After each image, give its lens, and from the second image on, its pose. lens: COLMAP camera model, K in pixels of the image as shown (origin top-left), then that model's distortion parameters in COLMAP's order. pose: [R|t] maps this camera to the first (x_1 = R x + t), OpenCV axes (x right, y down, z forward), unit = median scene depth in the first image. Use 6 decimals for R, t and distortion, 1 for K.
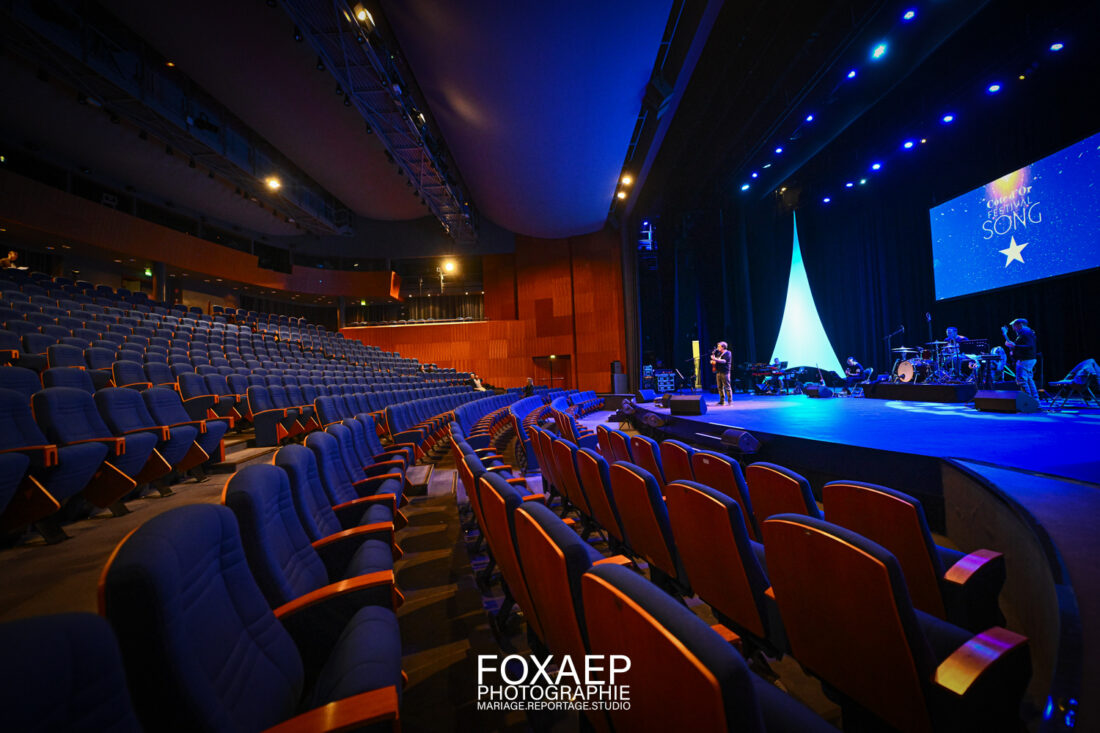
lens RADIAL K [[431.3, 0, 550.0], [0, 431.3, 366.5], [0, 0, 1]] dist [-0.002061, -0.000165]
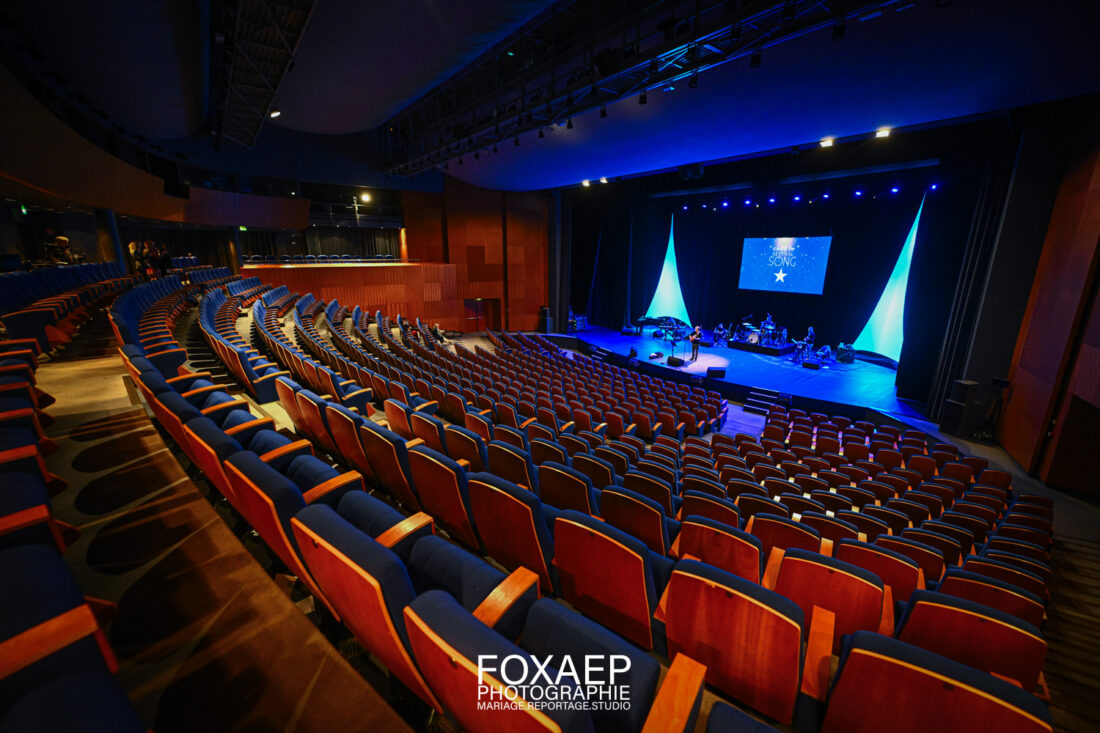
lens RADIAL K [[431.3, 0, 550.0], [0, 431.3, 366.5], [0, 0, 1]] dist [-0.002061, -0.000165]
pose [[0.780605, -0.116867, 0.614001, -0.698942], [-0.056745, 0.965056, 0.255828, -0.186253], [-0.622443, -0.234542, 0.746696, 0.005386]]
